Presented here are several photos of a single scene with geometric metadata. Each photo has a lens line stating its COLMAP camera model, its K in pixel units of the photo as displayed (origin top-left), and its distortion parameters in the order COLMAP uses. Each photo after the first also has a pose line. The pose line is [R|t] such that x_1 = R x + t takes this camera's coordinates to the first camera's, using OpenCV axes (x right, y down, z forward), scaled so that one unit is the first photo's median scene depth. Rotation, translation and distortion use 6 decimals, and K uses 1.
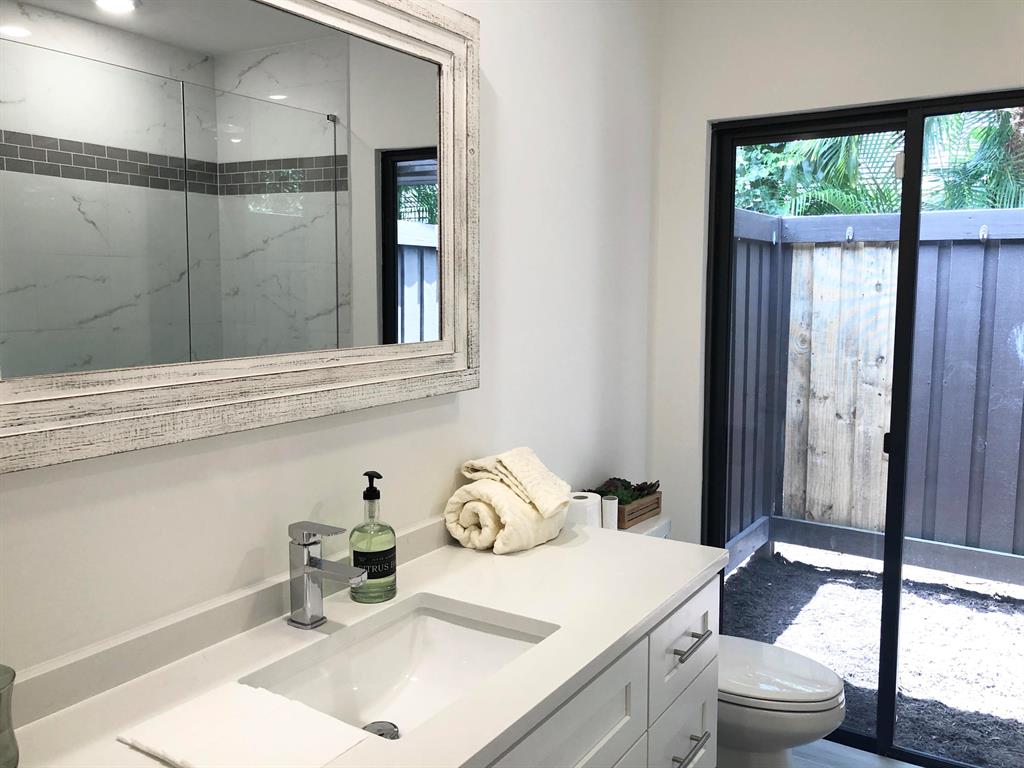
lens RADIAL K [[841.6, 0, 512.0], [0, 841.6, 384.0], [0, 0, 1]] dist [0.032786, -0.038021]
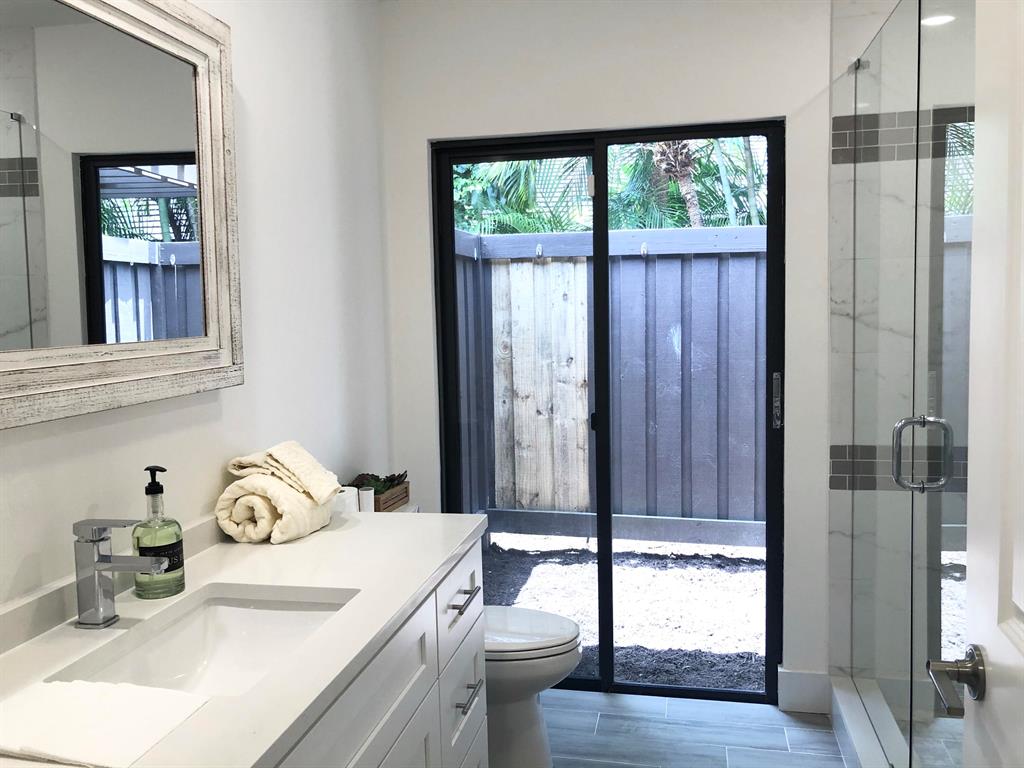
lens RADIAL K [[840.2, 0, 515.2], [0, 840.2, 380.8], [0, 0, 1]] dist [0.077946, -0.148783]
pose [[0.931238, -0.049795, 0.360993, -0.047530], [0.061668, 0.997866, -0.021439, 0.019603], [-0.359155, 0.042227, 0.932322, -0.031714]]
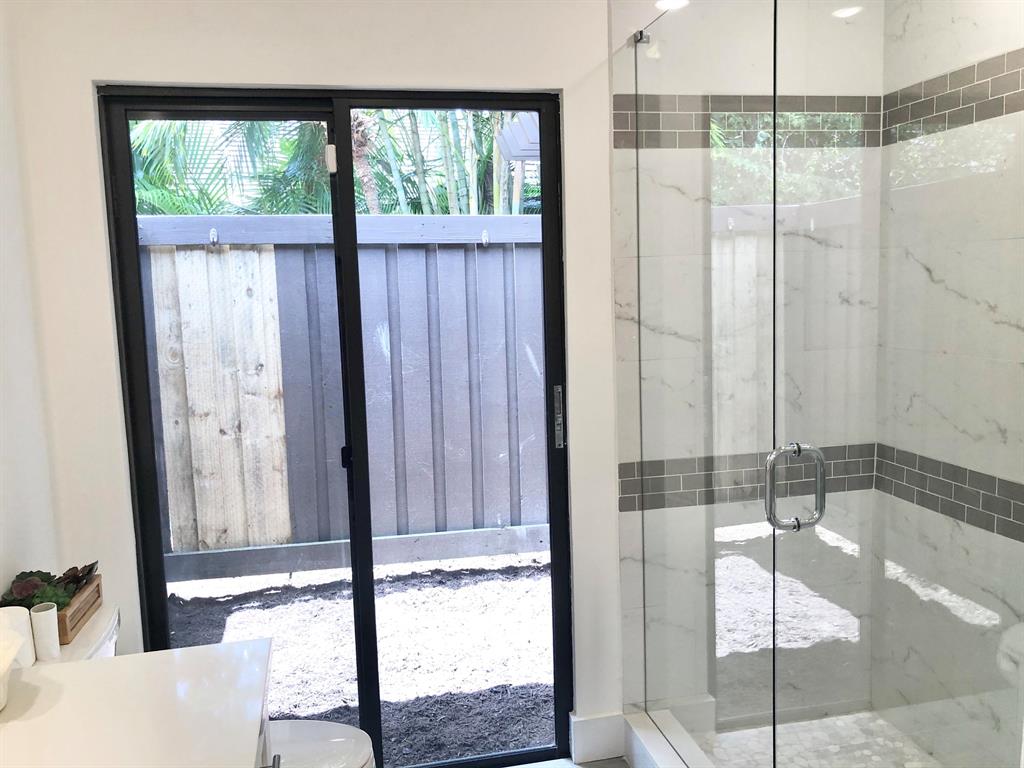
lens RADIAL K [[838.0, 0, 512.0], [0, 838.0, 384.0], [0, 0, 1]] dist [0.036395, -0.126261]
pose [[0.696636, -0.106150, 0.709528, -0.045865], [0.112041, 0.992956, 0.038548, -0.016114], [-0.708622, 0.052642, 0.703622, 0.135685]]
